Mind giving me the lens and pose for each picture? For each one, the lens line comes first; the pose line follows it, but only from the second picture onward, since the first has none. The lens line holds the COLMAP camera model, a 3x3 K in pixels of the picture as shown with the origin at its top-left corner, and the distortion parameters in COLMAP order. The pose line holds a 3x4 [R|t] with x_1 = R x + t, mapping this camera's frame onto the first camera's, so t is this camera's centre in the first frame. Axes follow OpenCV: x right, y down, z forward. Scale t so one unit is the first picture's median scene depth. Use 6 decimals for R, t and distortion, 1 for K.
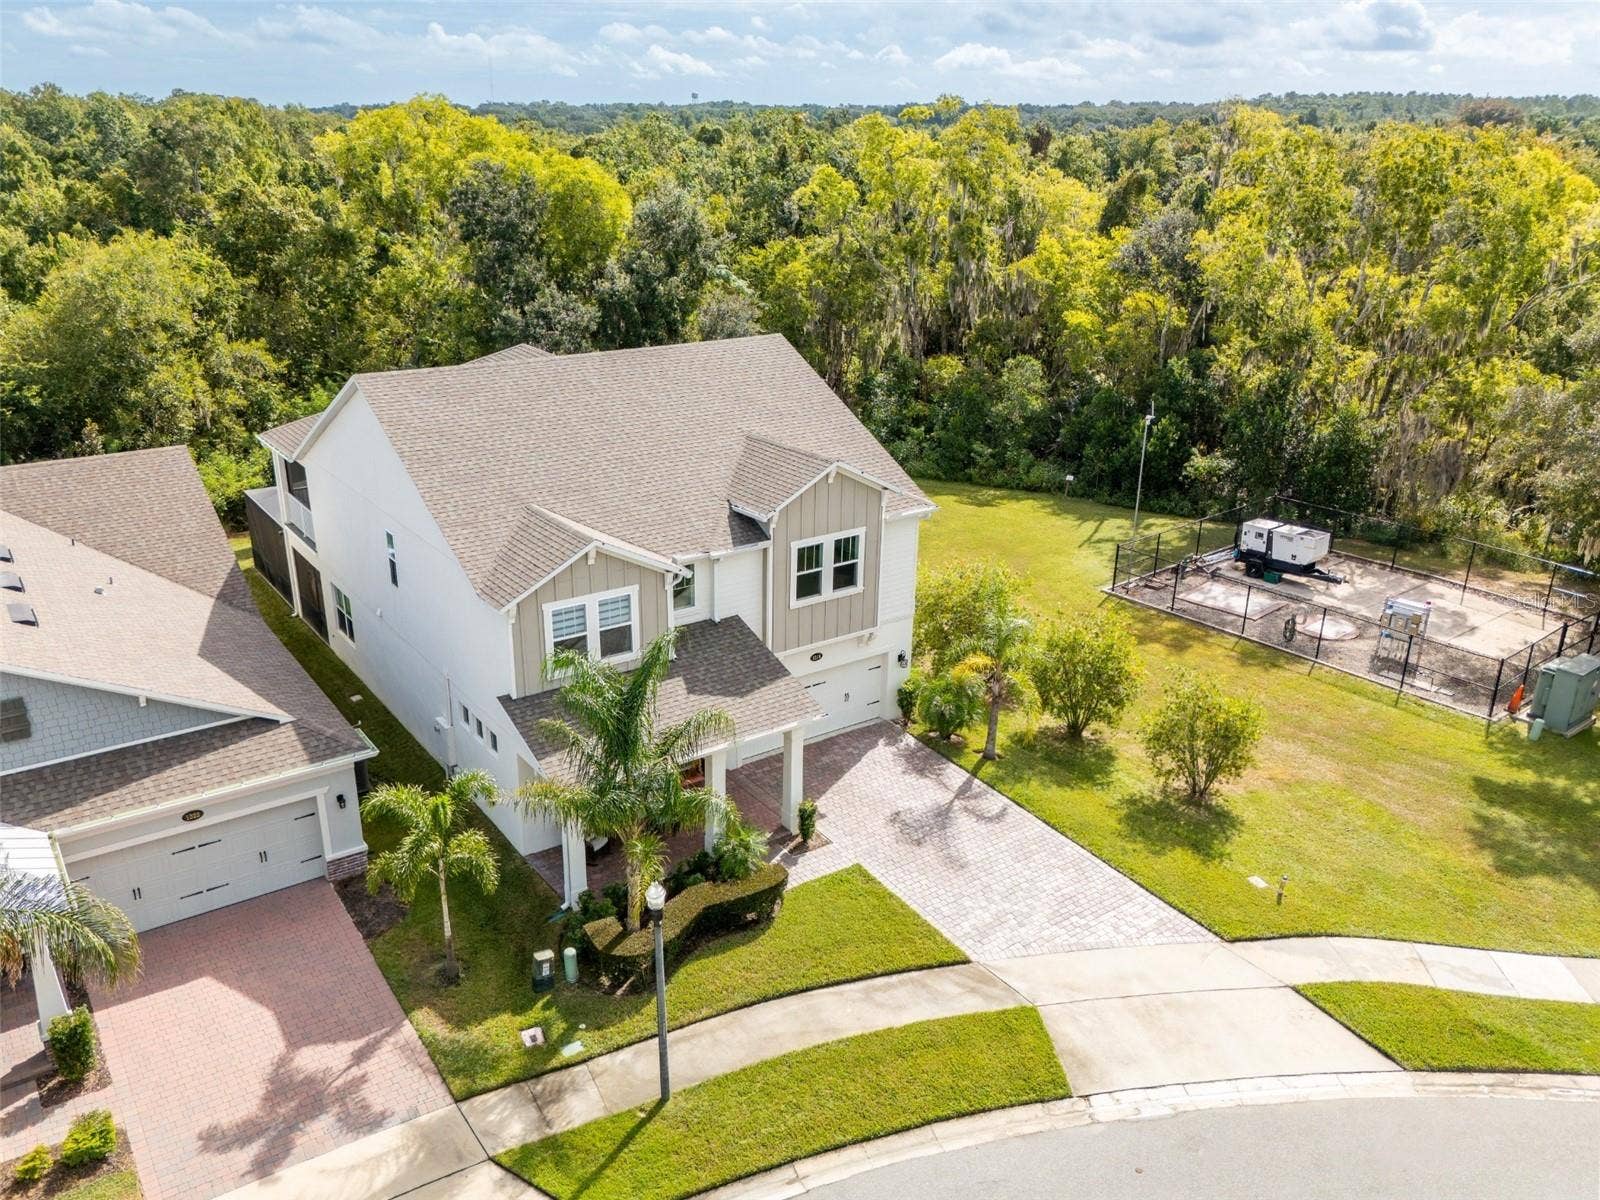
lens RADIAL K [[1257.6, 0, 747.7], [0, 1257.6, 603.4], [0, 0, 1]] dist [0.070386, -0.094322]
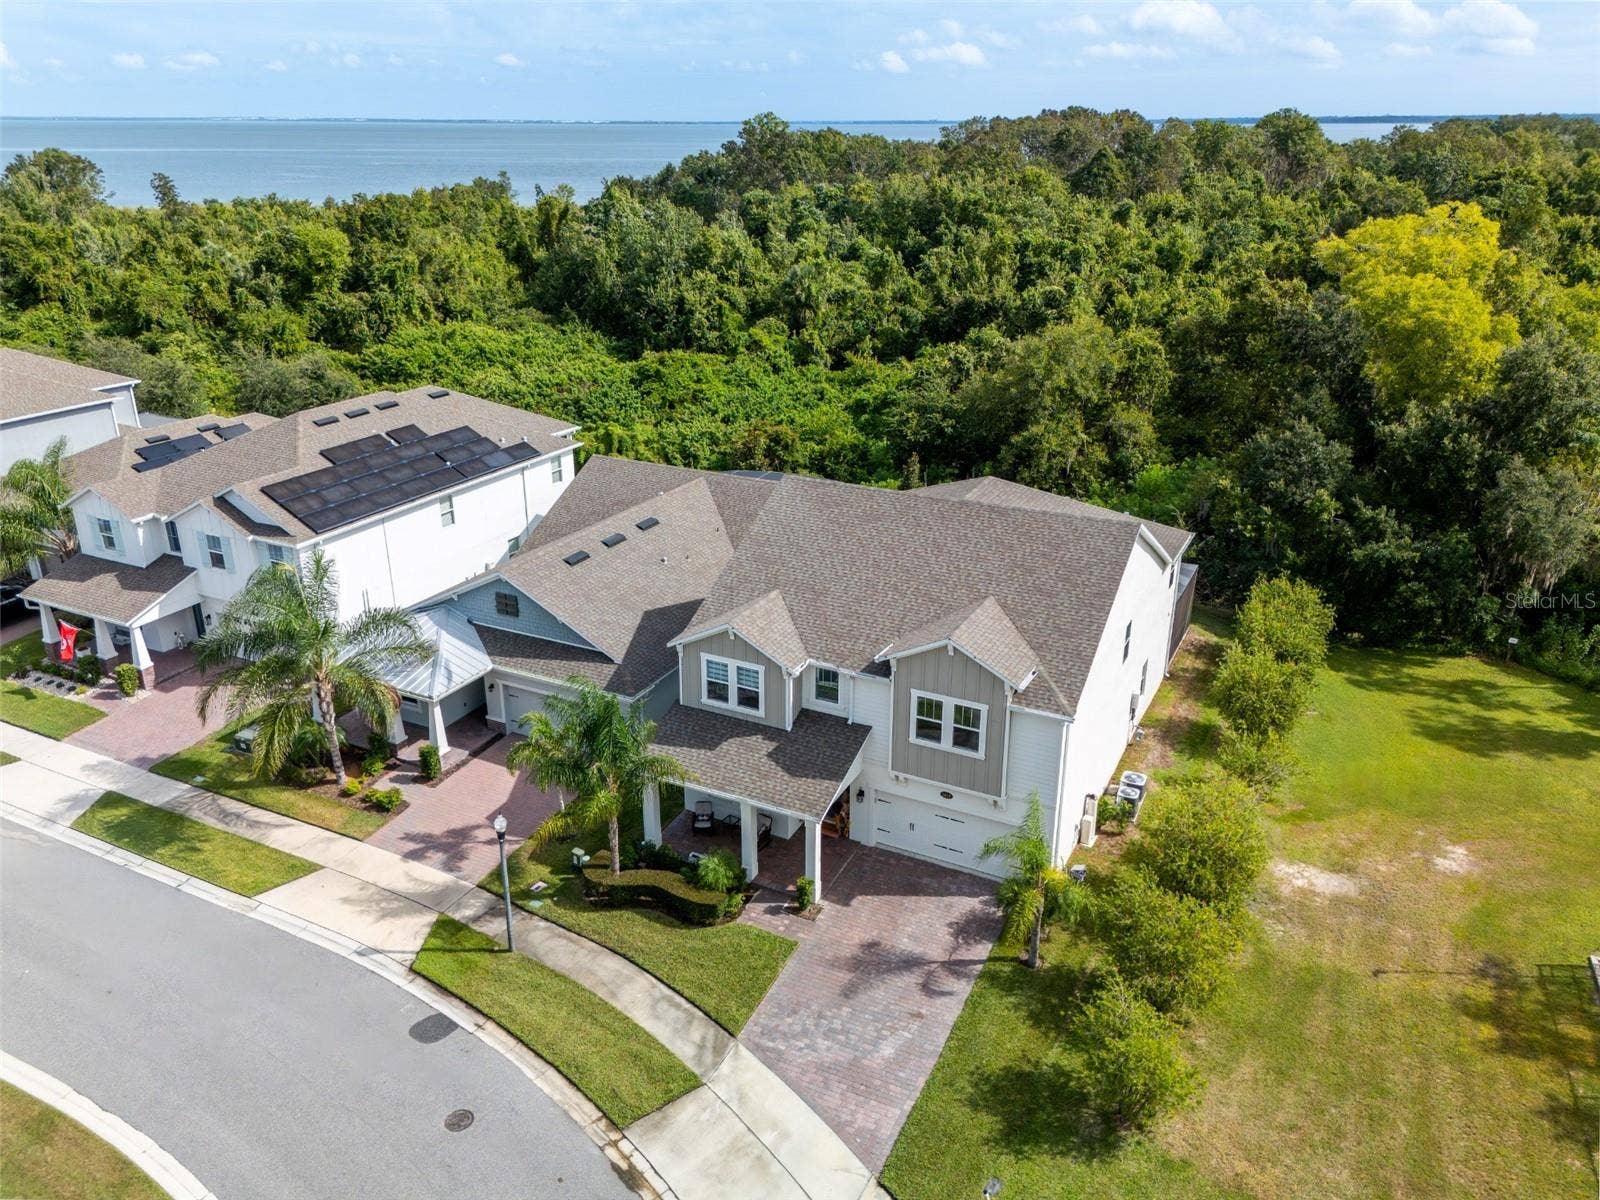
lens RADIAL K [[1182.8, 0, 800.0], [0, 1182.8, 600.0], [0, 0, 1]] dist [0.062815, -0.075606]
pose [[0.489976, 0.315355, -0.812696, 0.929814], [-0.311008, 0.934160, 0.174981, -0.311431], [0.814370, 0.167019, 0.555794, 0.299598]]
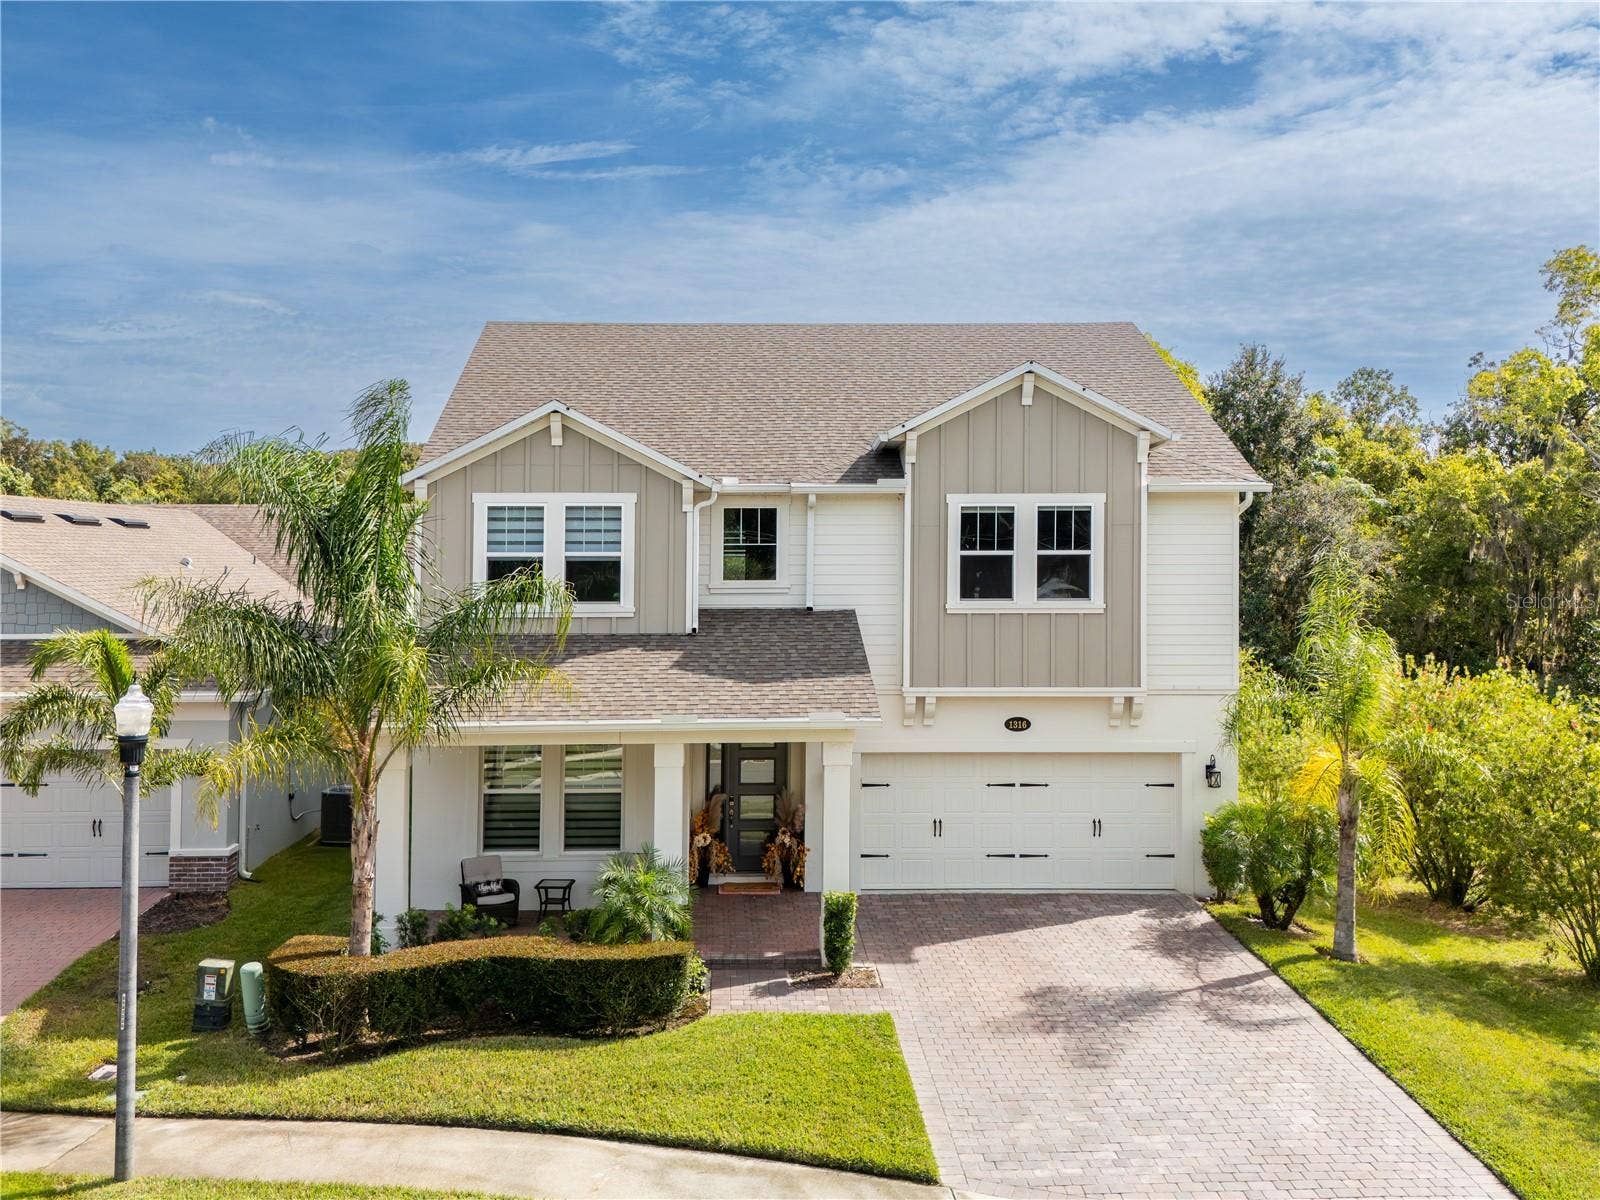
lens RADIAL K [[1467.0, 0, 765.8], [0, 1467.0, 536.3], [0, 0, 1]] dist [0.115972, -0.191761]
pose [[0.842319, -0.009529, -0.538894, 0.367121], [-0.191849, 0.929058, -0.316299, 0.226156], [0.503678, 0.369811, 0.780735, 0.442258]]
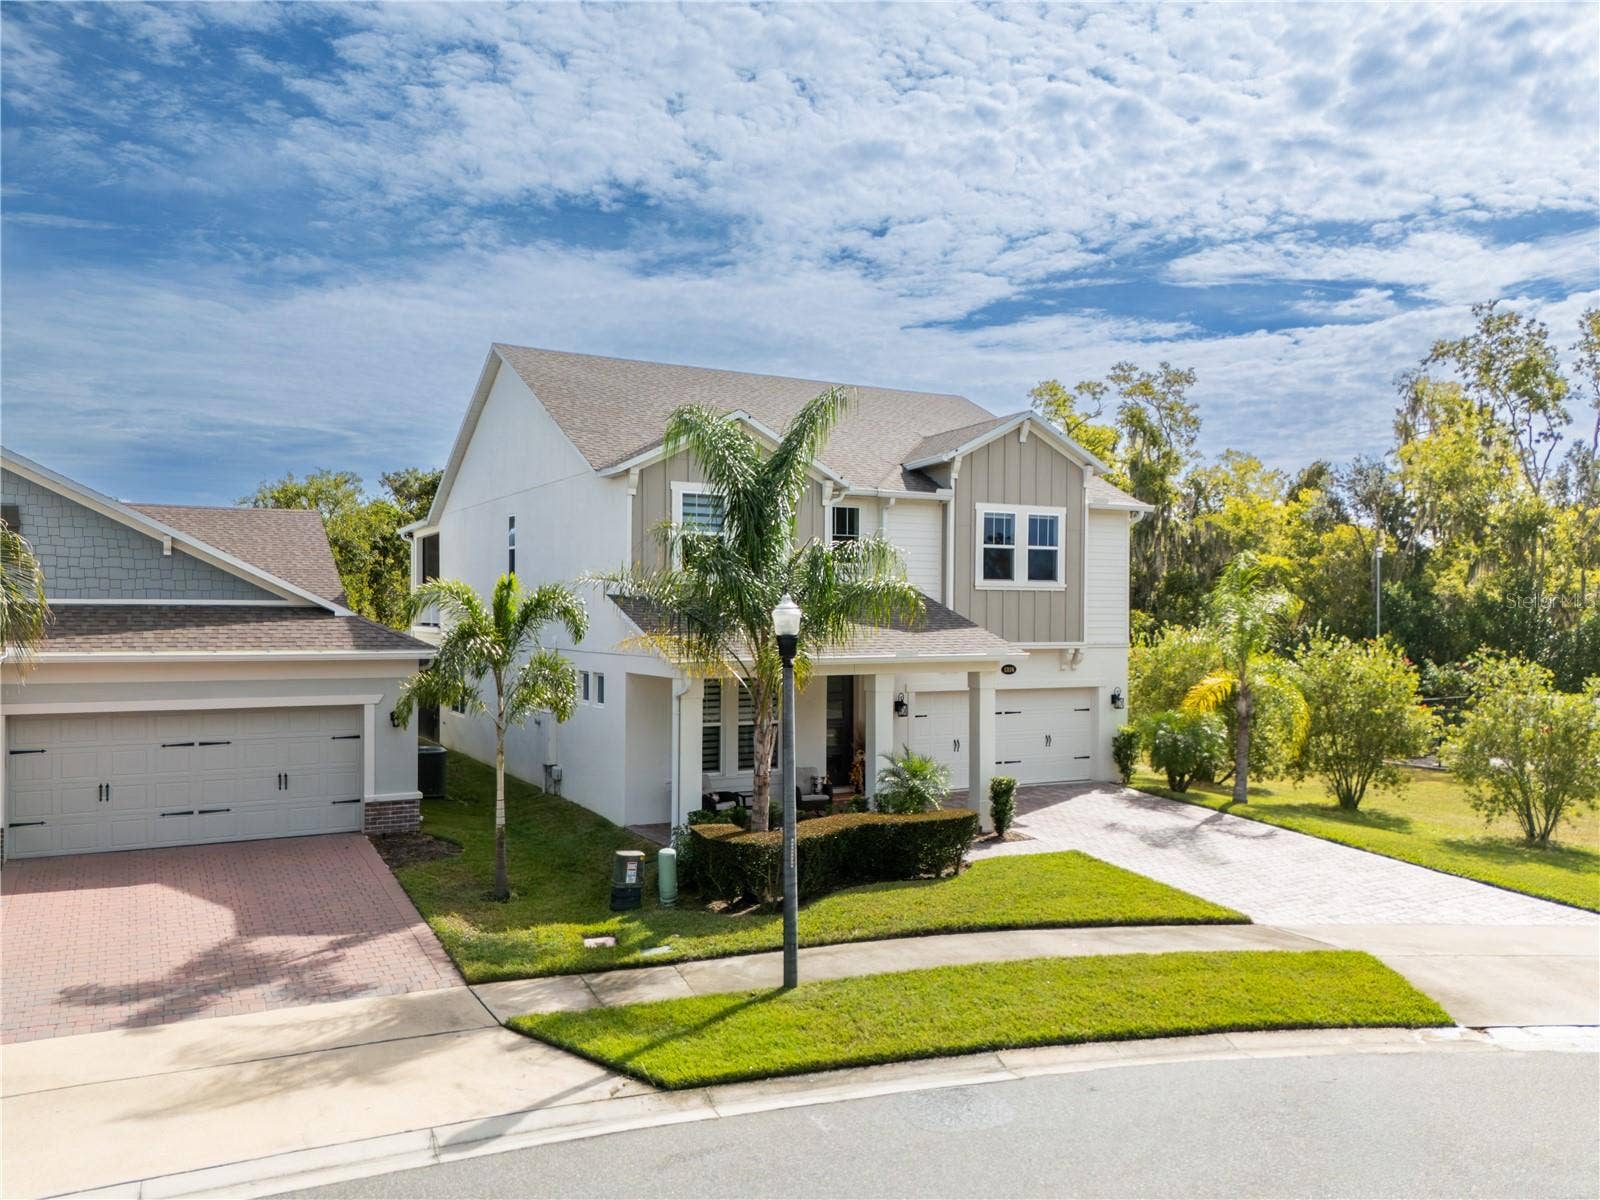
lens RADIAL K [[1230.1, 0, 827.3], [0, 1230.1, 612.1], [0, 0, 1]] dist [0.064611, -0.055872]
pose [[0.996831, 0.004927, -0.079395, 0.001154], [-0.033222, 0.932657, -0.359231, 0.339089], [0.072278, 0.360731, 0.929865, 0.278134]]
